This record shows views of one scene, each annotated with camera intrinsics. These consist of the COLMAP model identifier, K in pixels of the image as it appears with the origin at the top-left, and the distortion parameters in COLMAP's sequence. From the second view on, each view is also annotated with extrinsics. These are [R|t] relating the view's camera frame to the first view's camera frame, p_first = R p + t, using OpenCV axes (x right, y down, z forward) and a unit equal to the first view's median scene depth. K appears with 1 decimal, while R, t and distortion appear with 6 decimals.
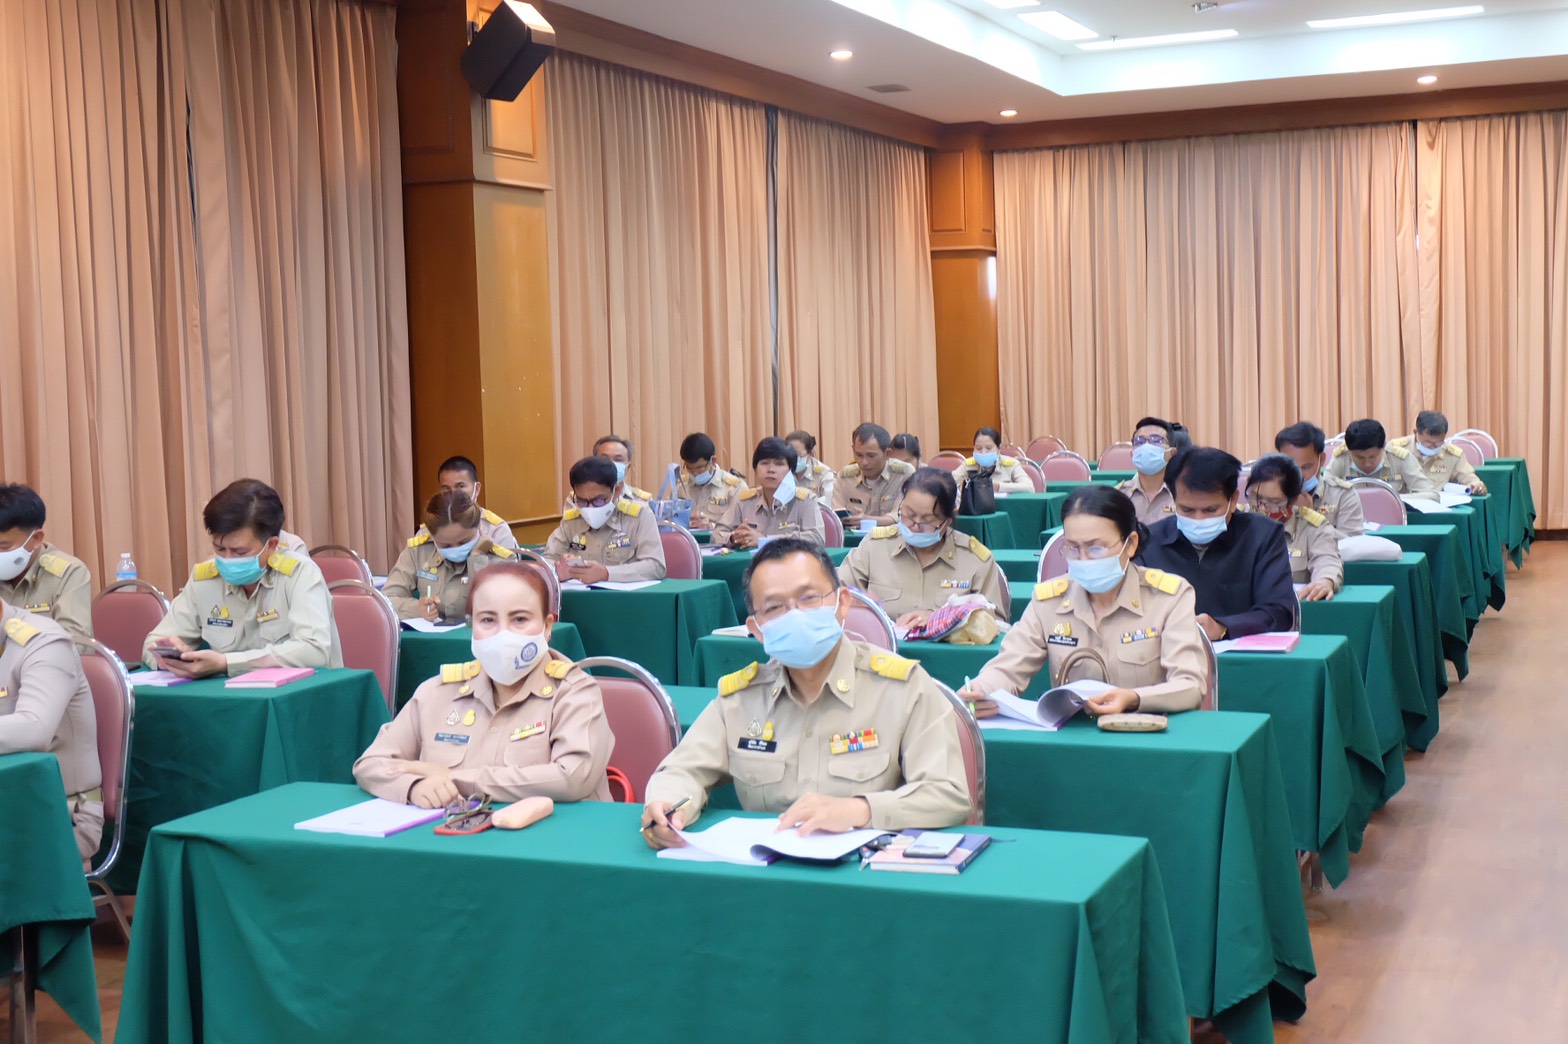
lens RADIAL K [[1915.7, 0, 767.4], [0, 1915.7, 492.1], [0, 0, 1]] dist [-0.010685, 0.000000]
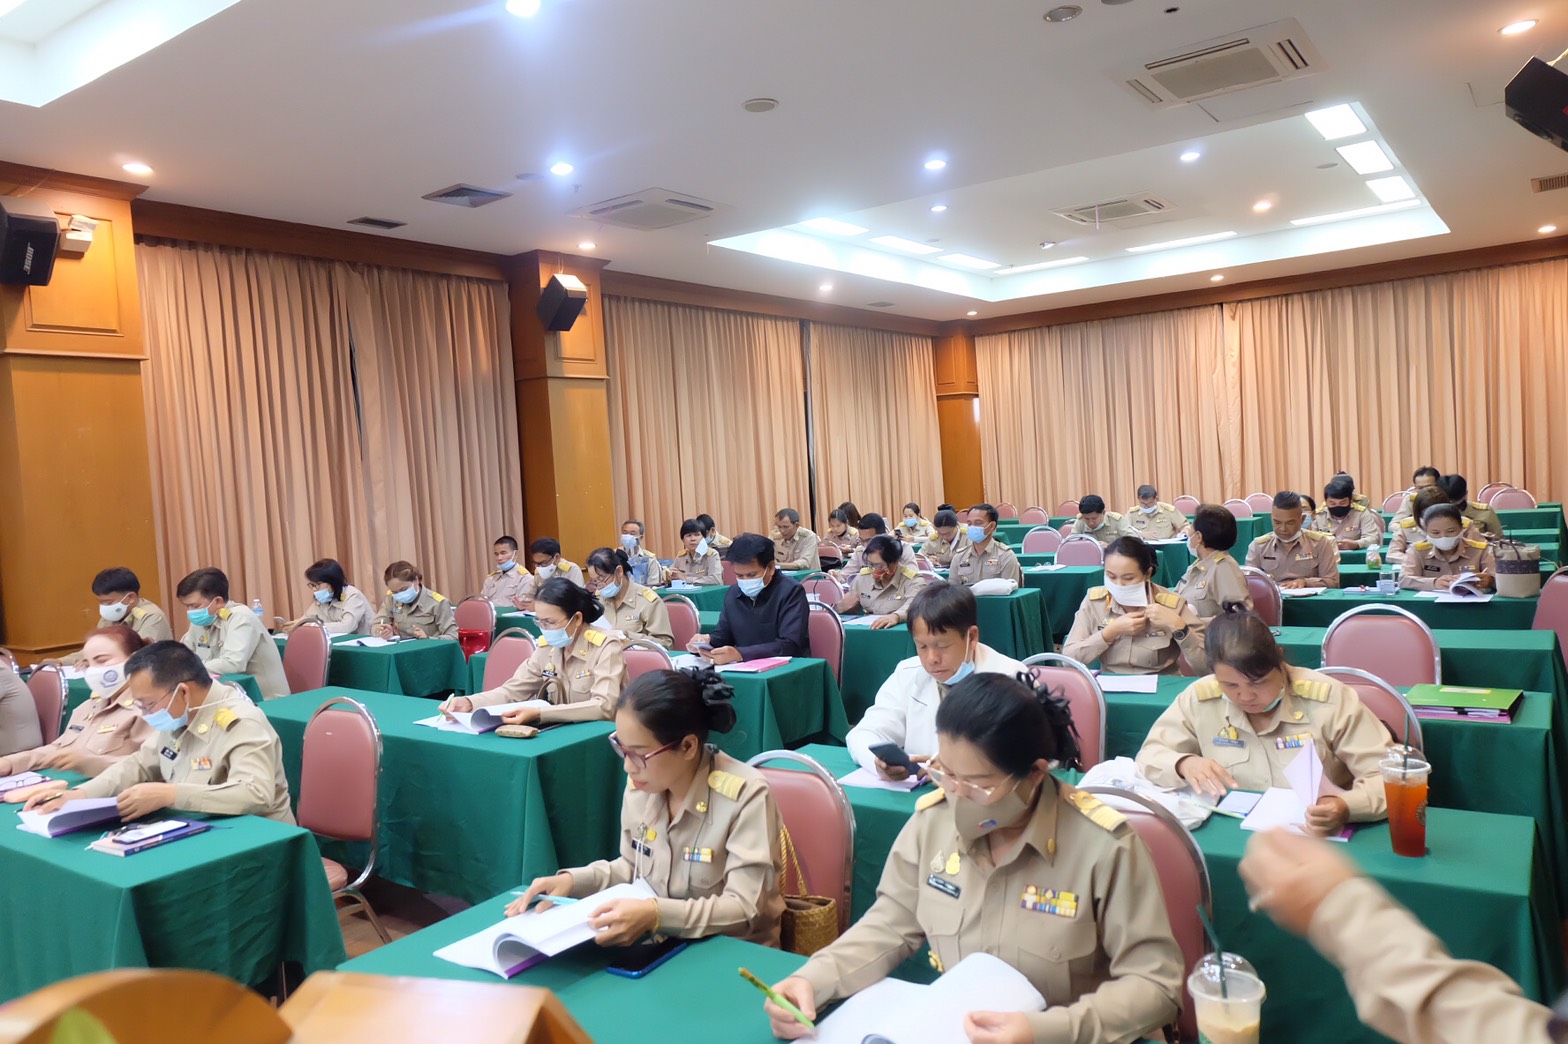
lens RADIAL K [[1064.2, 0, 802.8], [0, 1064.2, 491.4], [0, 0, 1]] dist [-0.041723, 0.034881]
pose [[0.979095, -0.028499, -0.201396, 0.210185], [0.021543, 0.999096, -0.036645, -0.012822], [0.202258, 0.031540, 0.978824, 0.073960]]
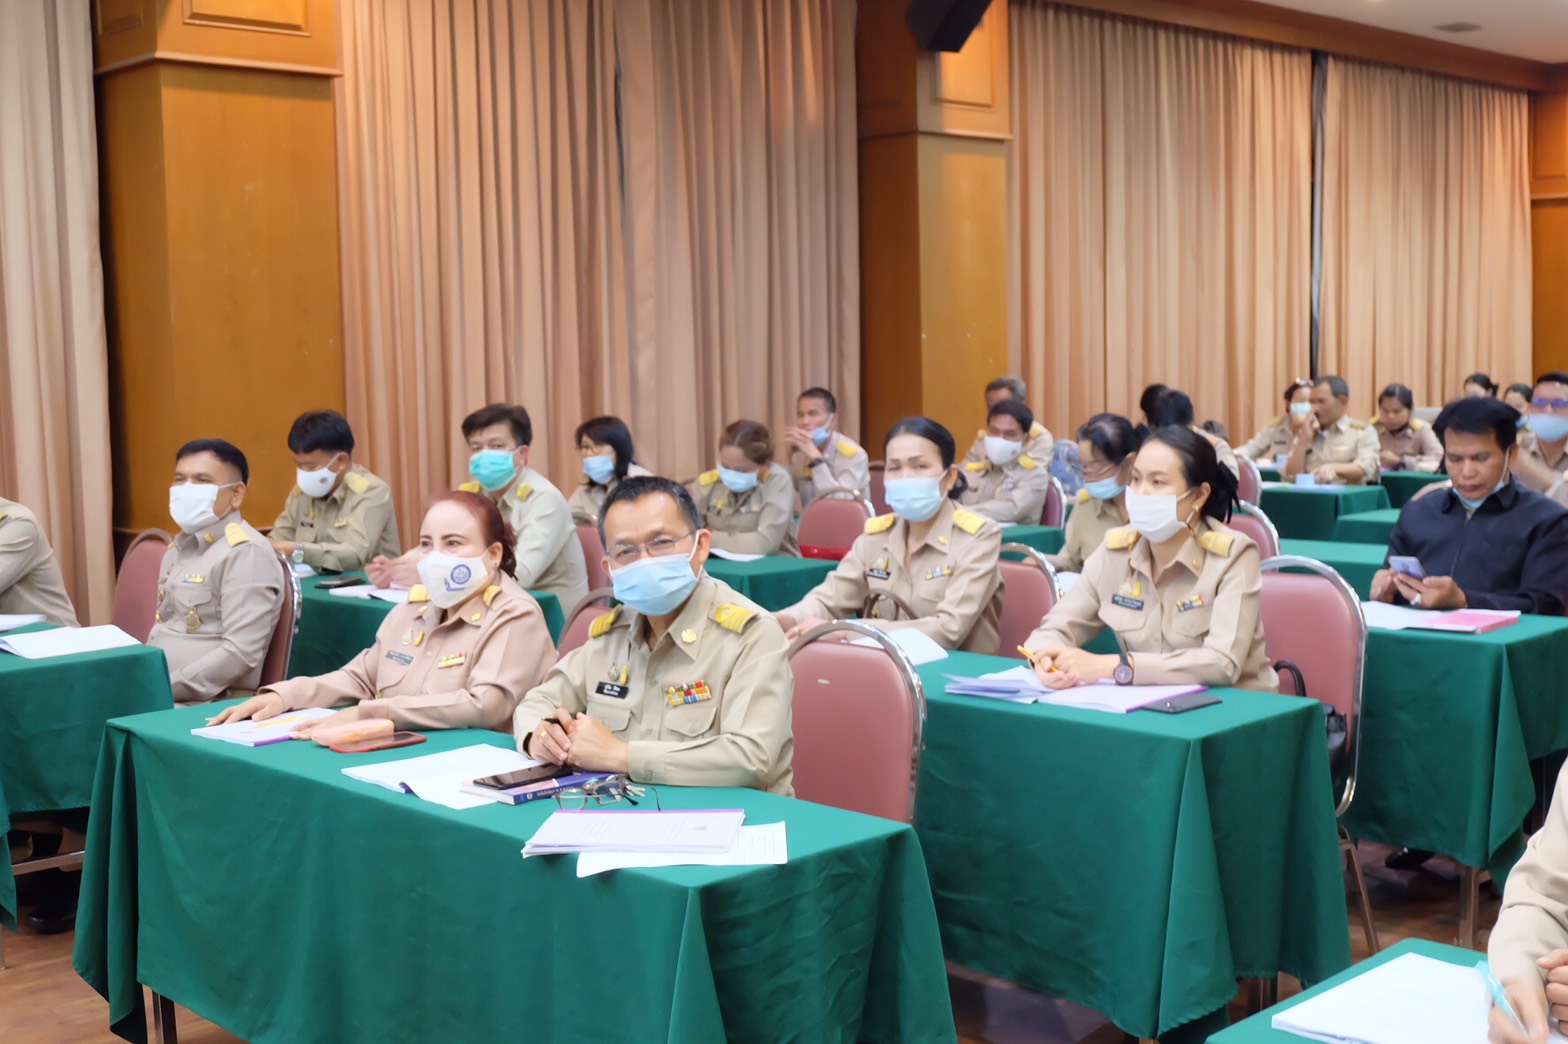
lens RADIAL K [[1812.0, 0, 828.3], [0, 1812.0, 510.1], [0, 0, 1]] dist [-0.048623, 0.000000]
pose [[0.928725, 0.041419, -0.368448, 0.129551], [-0.028445, 0.998771, 0.040576, 0.000977], [0.369676, -0.027203, 0.928763, 0.061010]]
